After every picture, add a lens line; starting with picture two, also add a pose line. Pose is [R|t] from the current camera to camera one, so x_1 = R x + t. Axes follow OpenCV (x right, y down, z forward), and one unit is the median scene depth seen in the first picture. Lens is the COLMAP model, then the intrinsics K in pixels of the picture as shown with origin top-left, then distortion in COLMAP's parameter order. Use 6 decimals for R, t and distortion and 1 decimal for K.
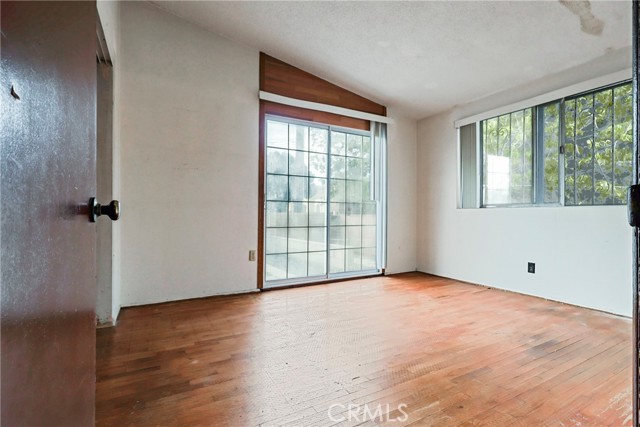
lens RADIAL K [[300.1, 0, 320.3], [0, 300.1, 214.1], [0, 0, 1]] dist [0.002198, -0.000316]
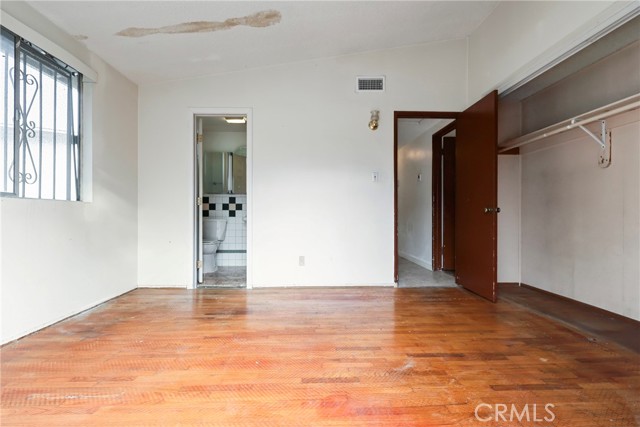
lens RADIAL K [[300.1, 0, 323.3], [0, 300.1, 213.4], [0, 0, 1]] dist [0.002198, -0.000316]
pose [[-0.890274, -0.004567, 0.455402, -0.179734], [-0.003724, 0.999989, 0.002750, 0.010653], [-0.455410, 0.000752, -0.890282, 1.799819]]
